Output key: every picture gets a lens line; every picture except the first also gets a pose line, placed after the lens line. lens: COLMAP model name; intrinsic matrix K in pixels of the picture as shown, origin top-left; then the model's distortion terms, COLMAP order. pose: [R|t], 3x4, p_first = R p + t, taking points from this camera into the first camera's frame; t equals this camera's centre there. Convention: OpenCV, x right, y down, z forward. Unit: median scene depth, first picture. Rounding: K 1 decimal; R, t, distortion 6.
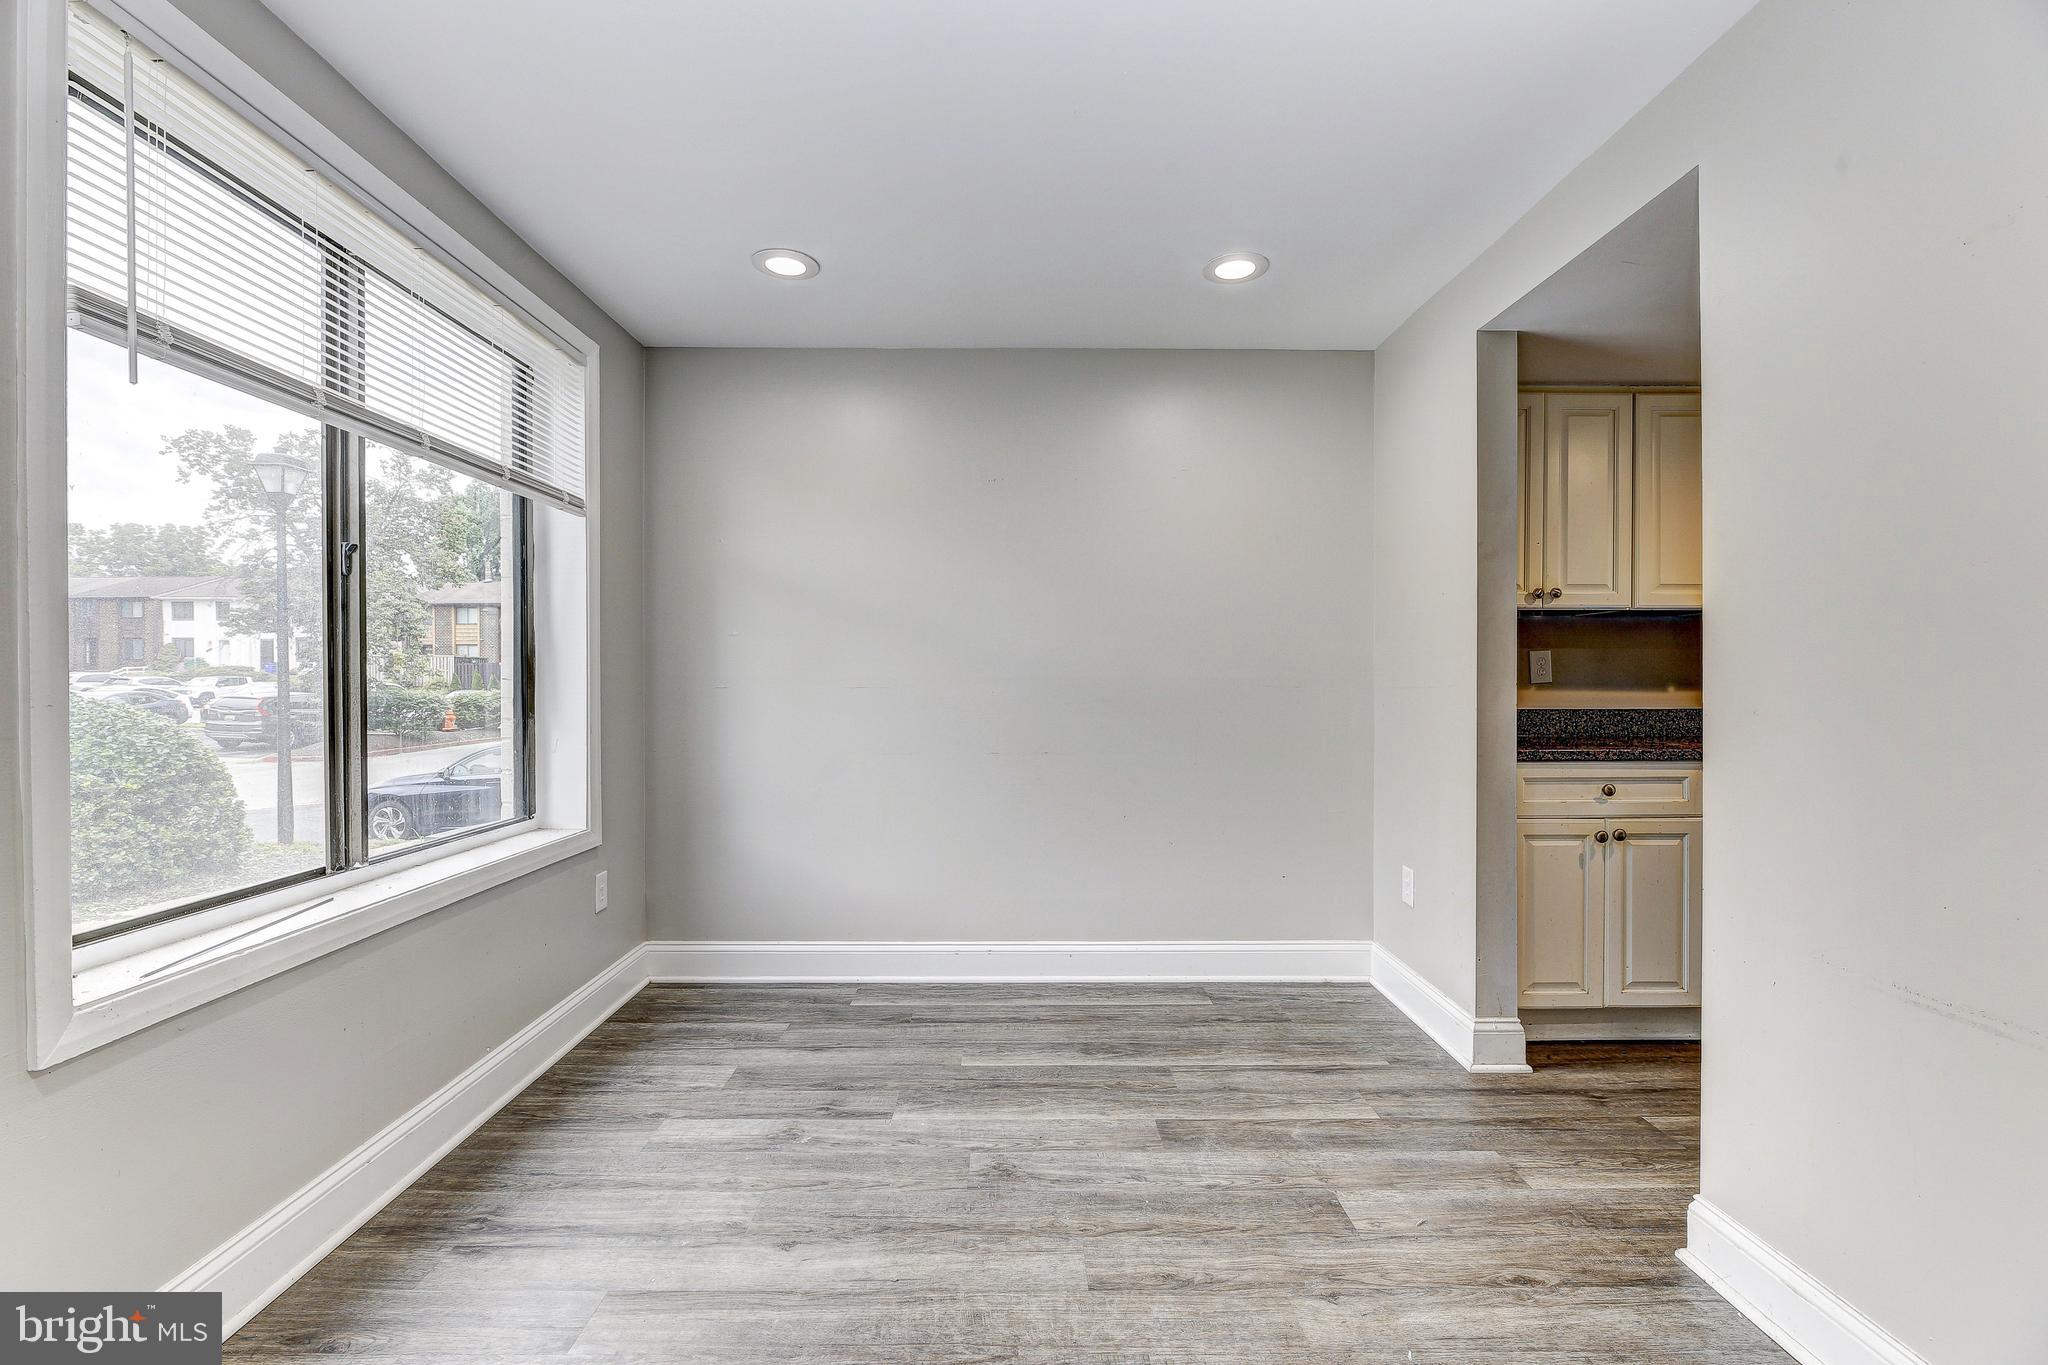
lens RADIAL K [[863.7, 0, 1016.2], [0, 863.7, 683.7], [0, 0, 1]] dist [-0.001423, -0.000069]
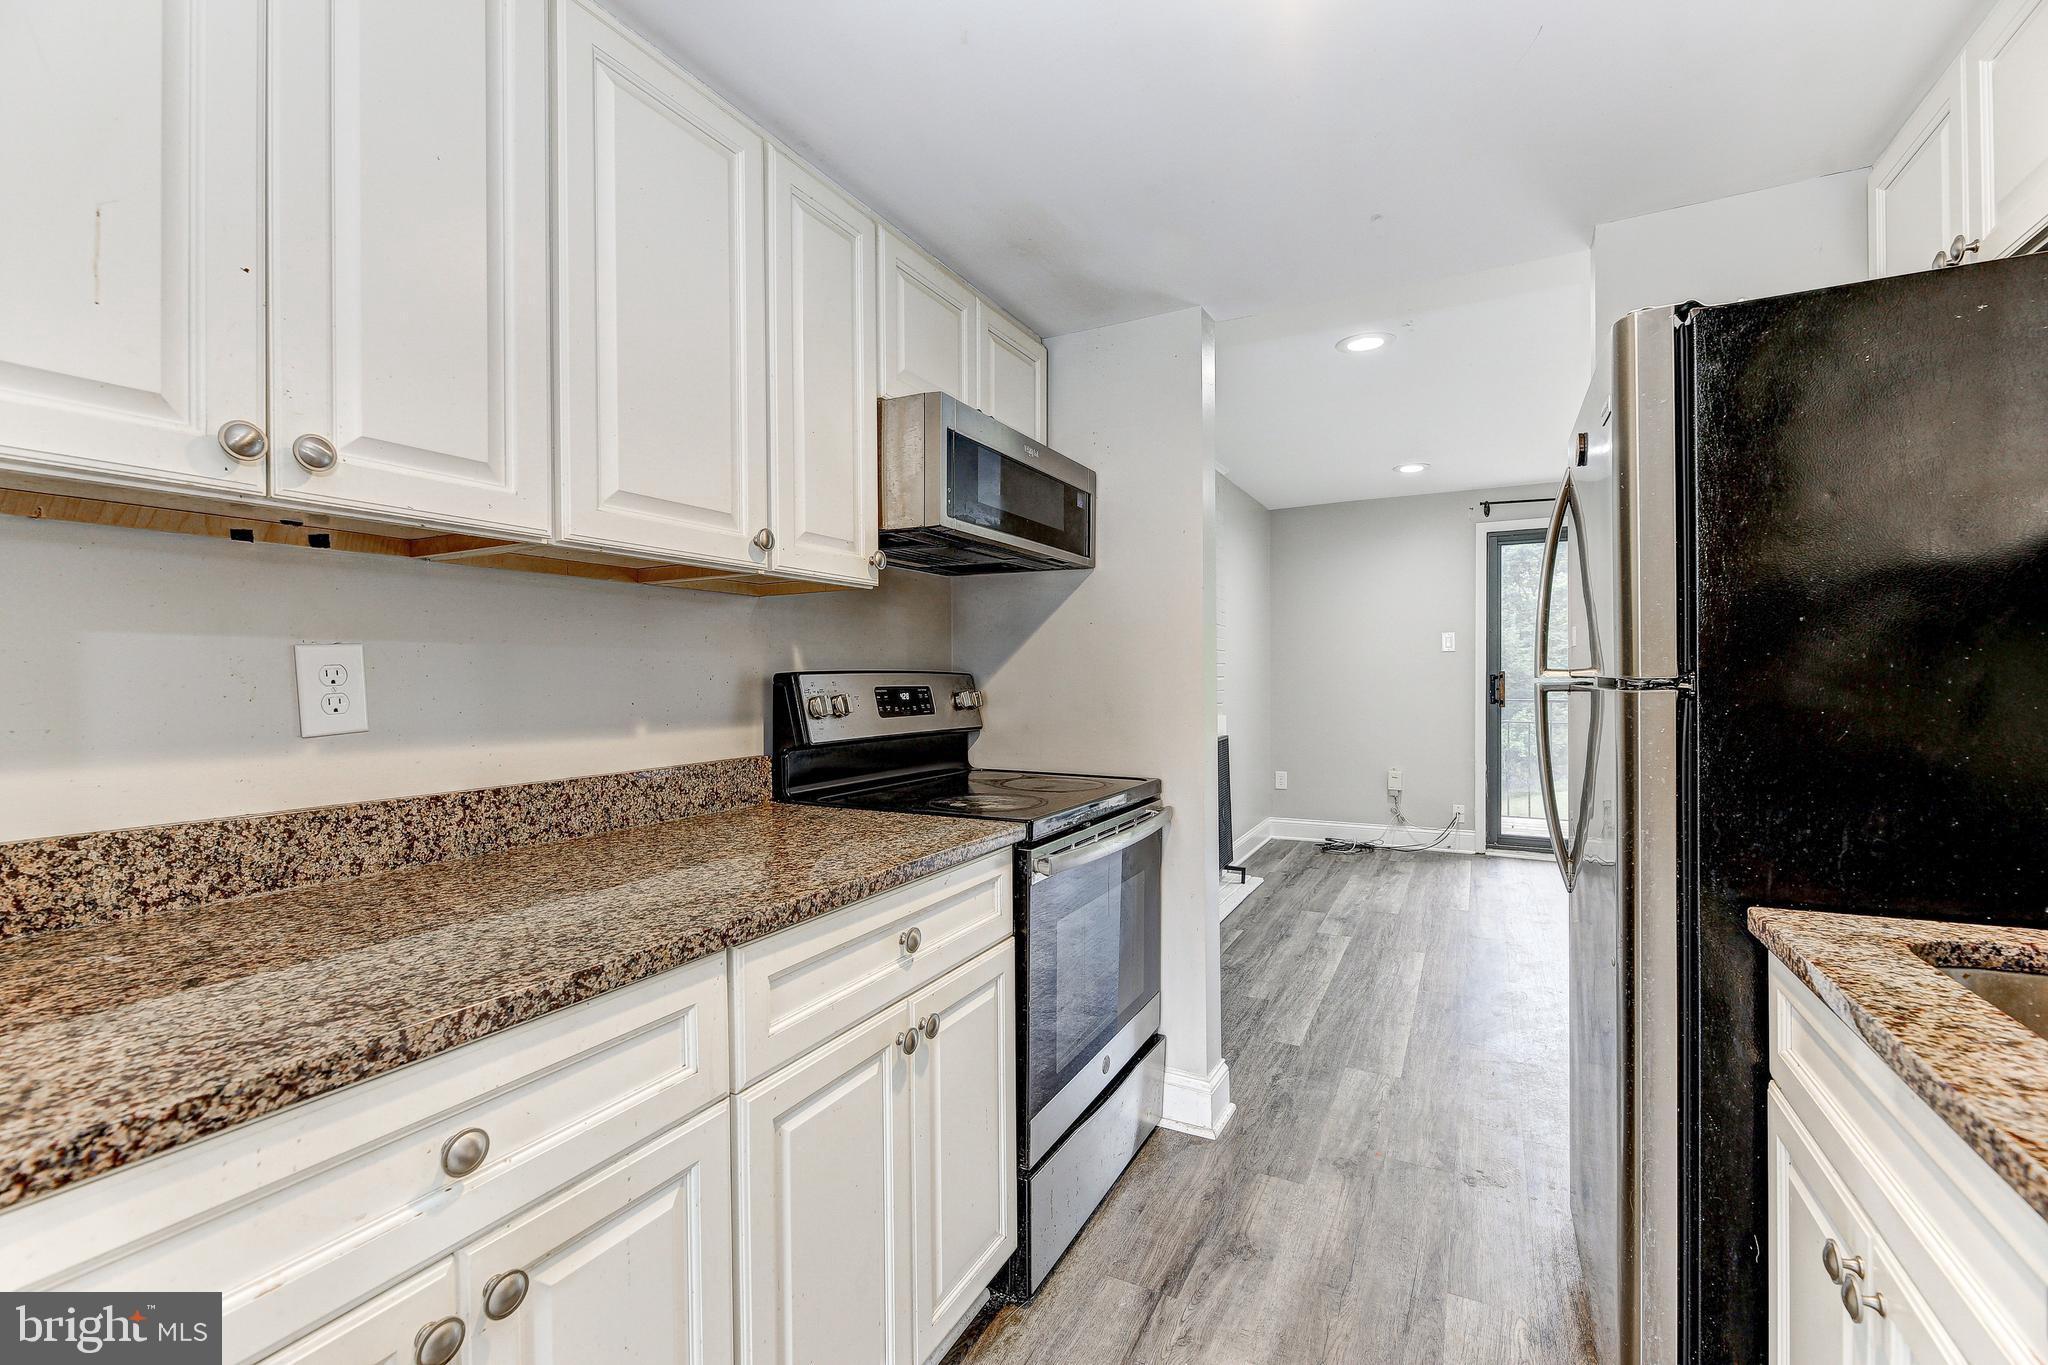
lens RADIAL K [[863.7, 0, 1018.9], [0, 863.7, 679.0], [0, 0, 1]] dist [-0.001423, -0.000069]
pose [[0.476219, -0.002495, 0.879323, 0.475259], [0.010351, 0.999943, -0.002769, -0.022030], [-0.879266, 0.010420, 0.476218, 0.639273]]
